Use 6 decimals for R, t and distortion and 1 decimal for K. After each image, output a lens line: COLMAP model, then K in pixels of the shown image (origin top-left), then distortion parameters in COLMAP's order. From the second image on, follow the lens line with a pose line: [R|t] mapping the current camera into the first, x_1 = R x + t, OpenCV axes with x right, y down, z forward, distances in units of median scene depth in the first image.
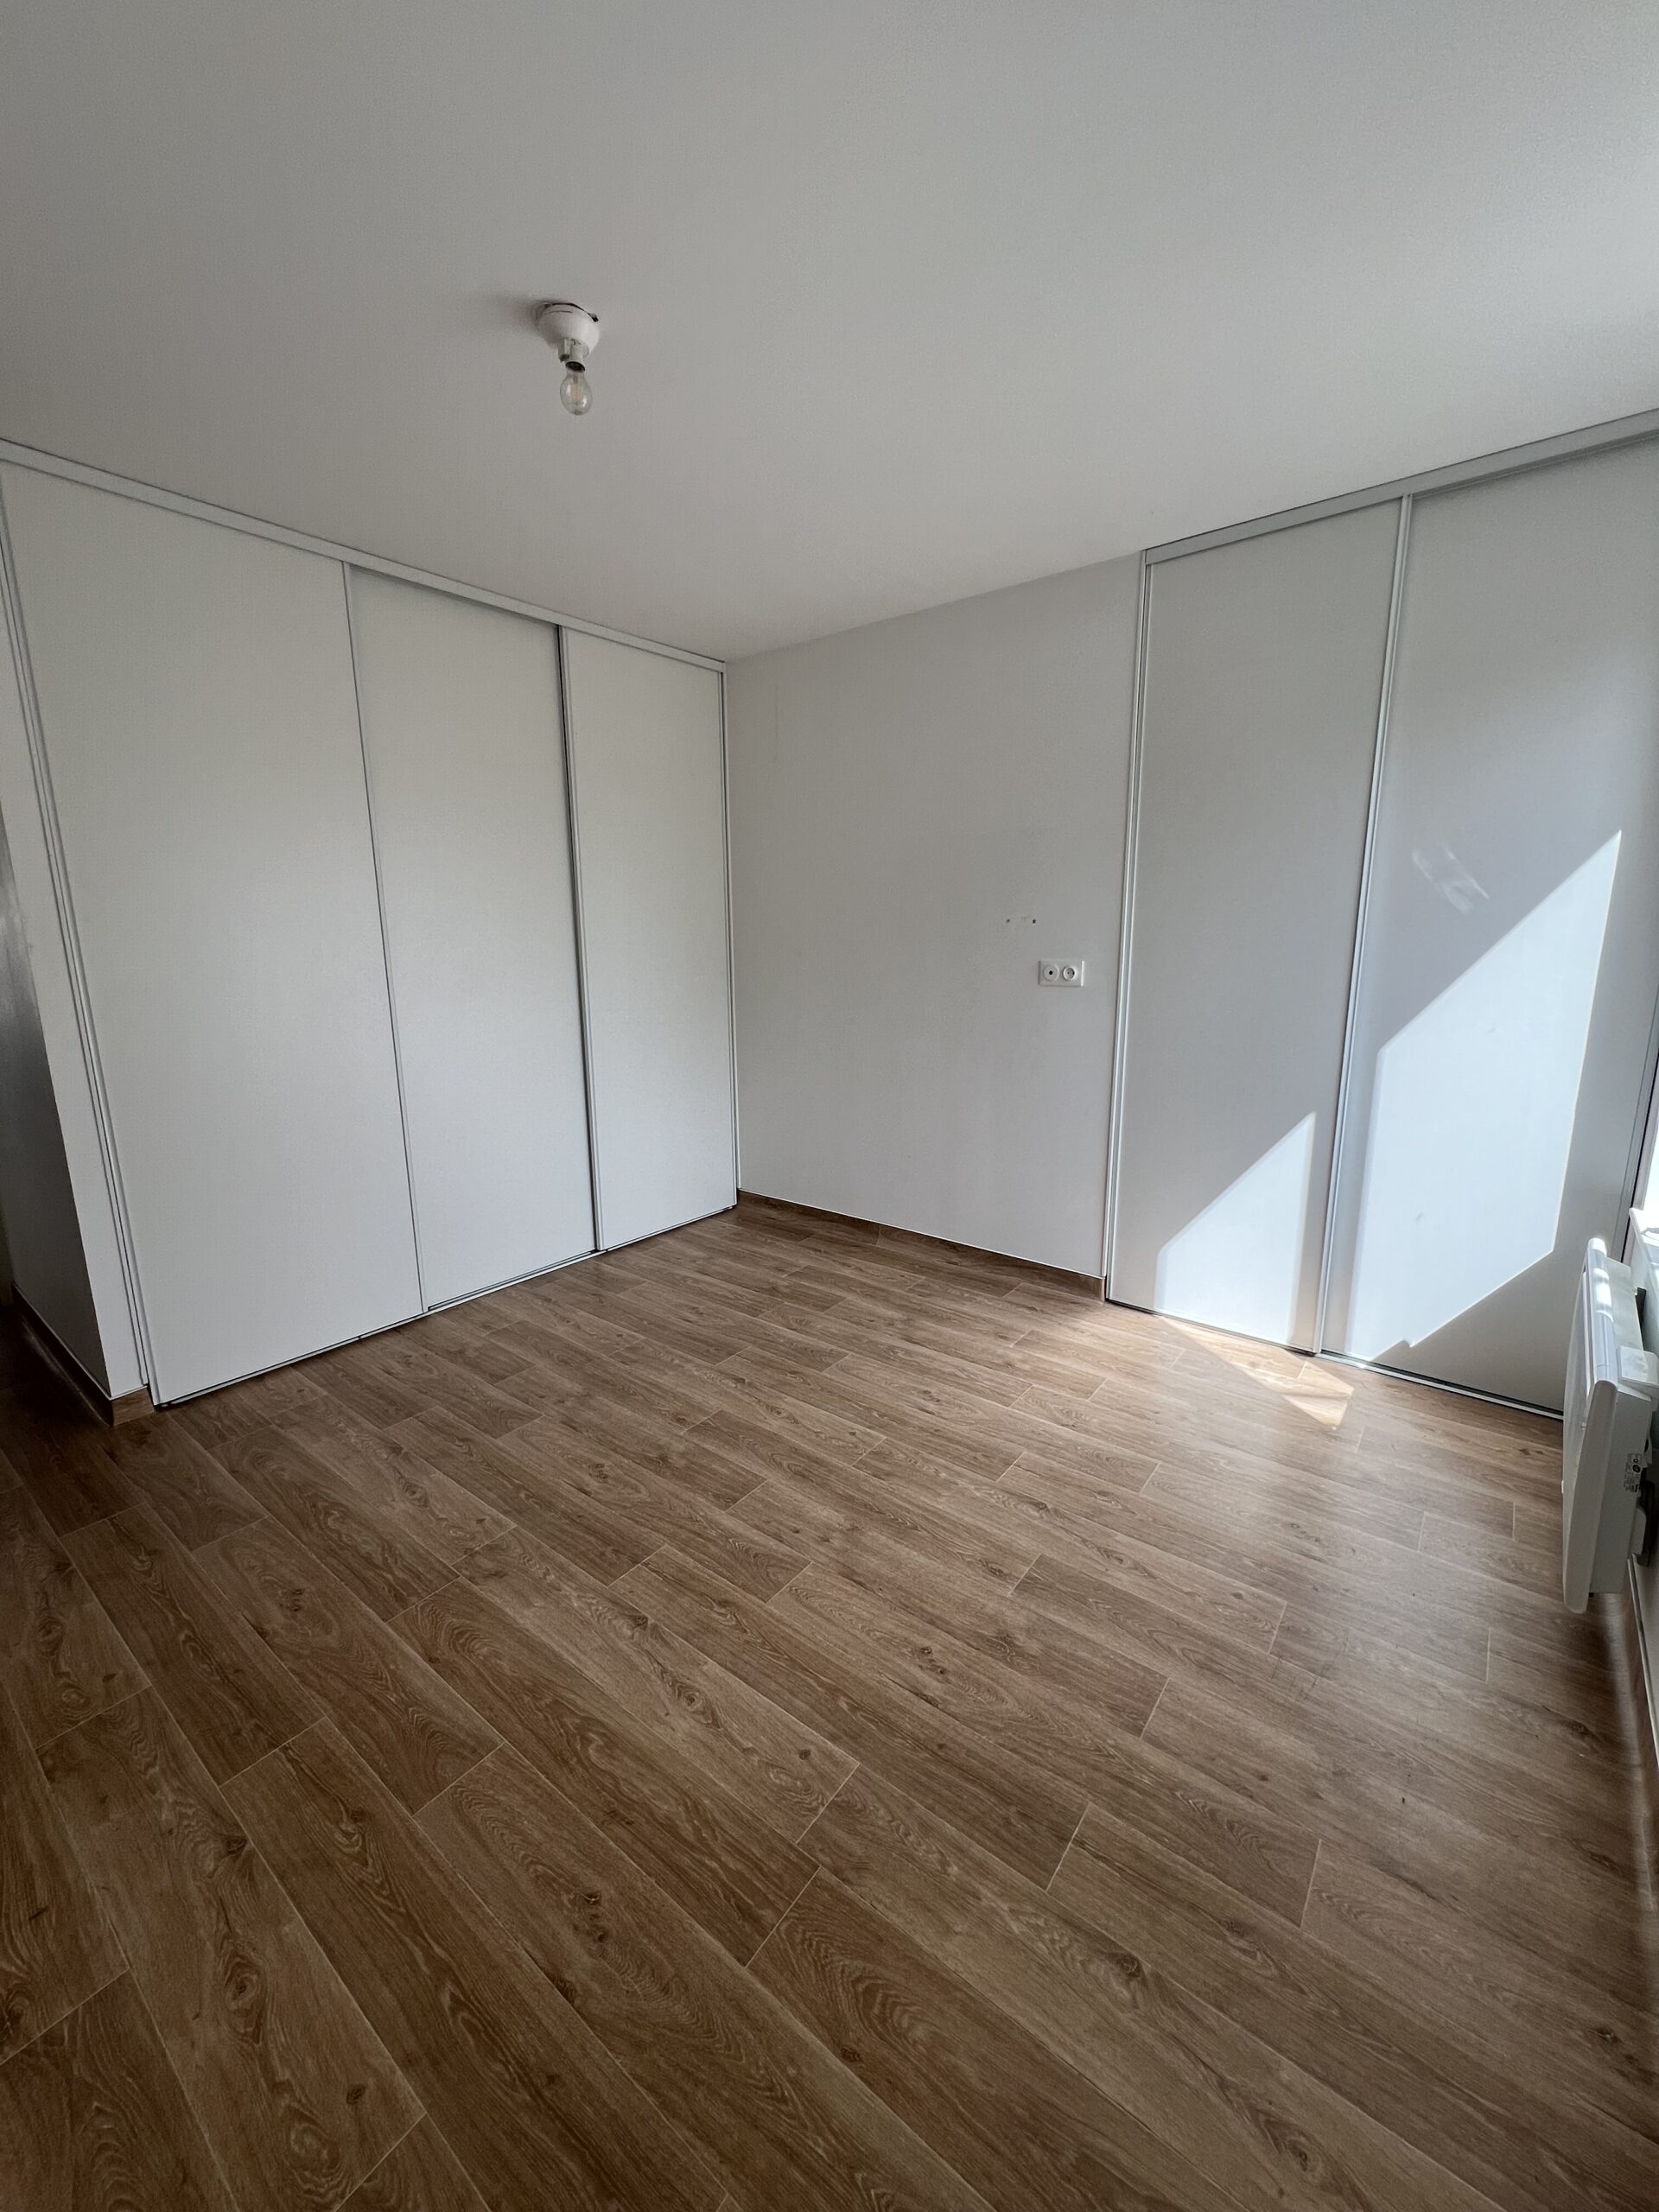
lens RADIAL K [[891.6, 0, 805.7], [0, 891.6, 947.1], [0, 0, 1]] dist [-0.001937, 0.000005]
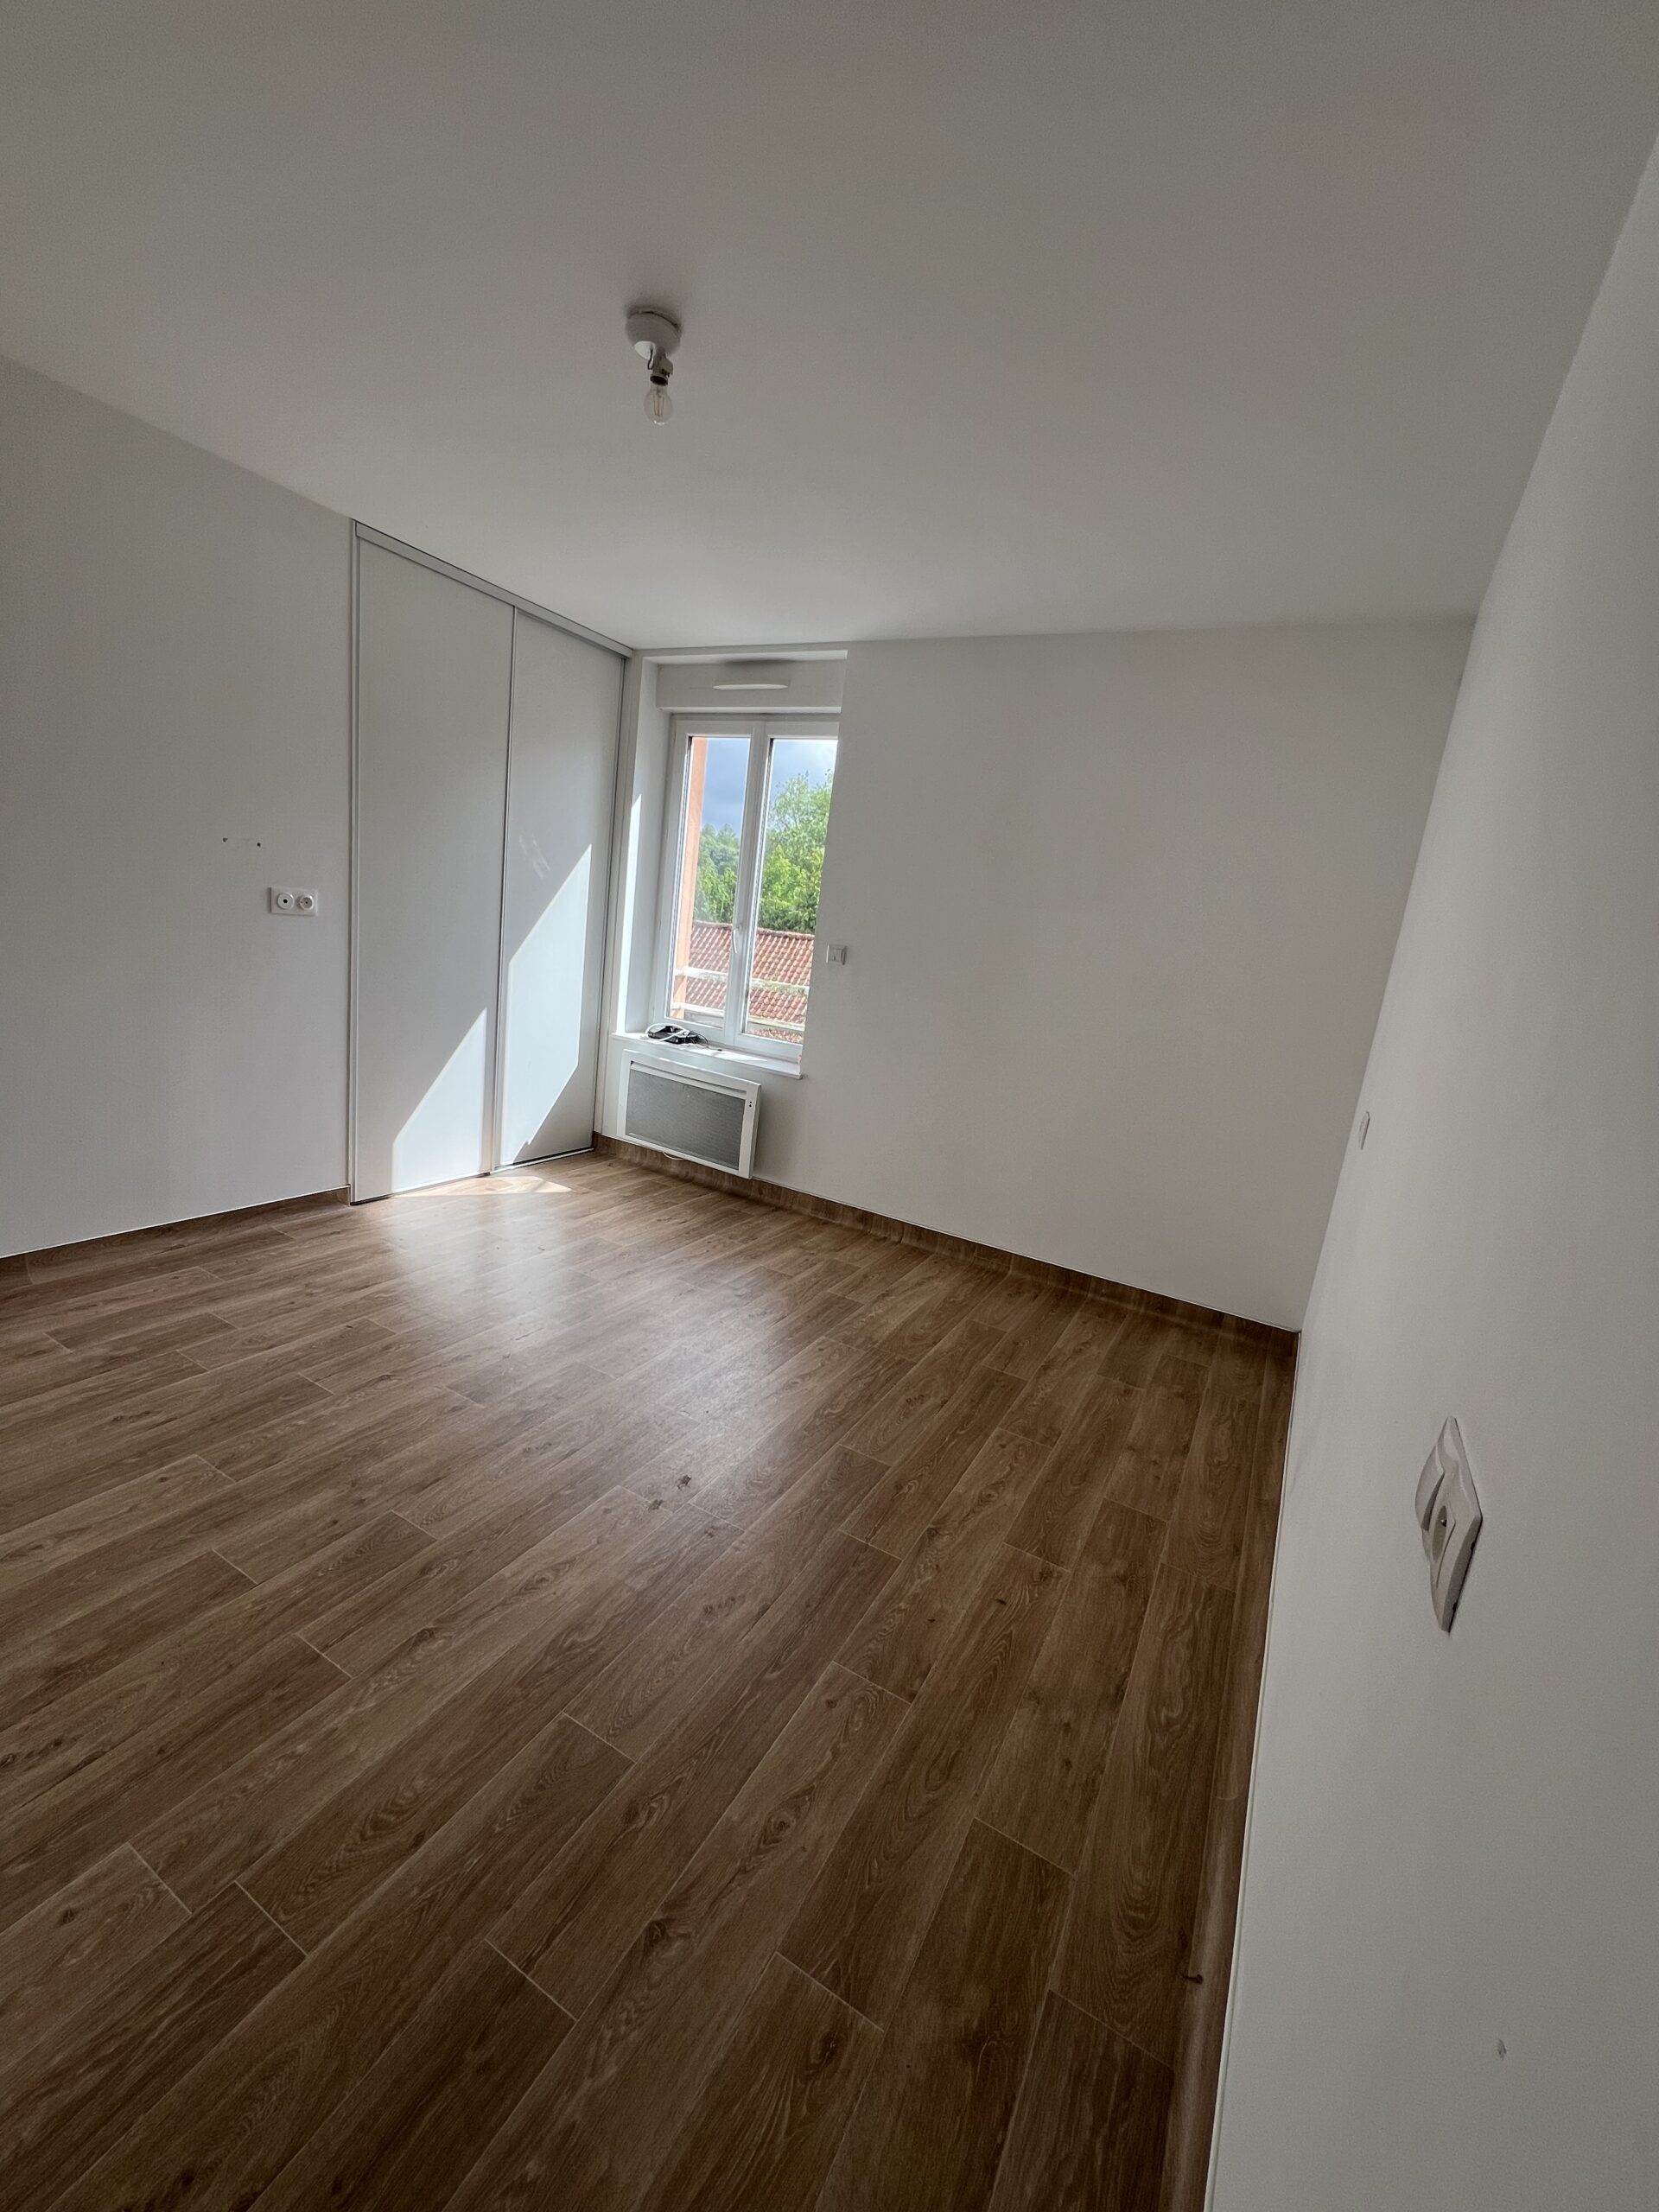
lens RADIAL K [[891.6, 0, 828.2], [0, 891.6, 1106.3], [0, 0, 1]] dist [-0.001937, 0.000005]
pose [[-0.163884, -0.220754, 0.961462, -0.825235], [-0.104706, 0.973027, 0.205561, -0.019808], [-0.980907, -0.066983, -0.182578, 0.626343]]
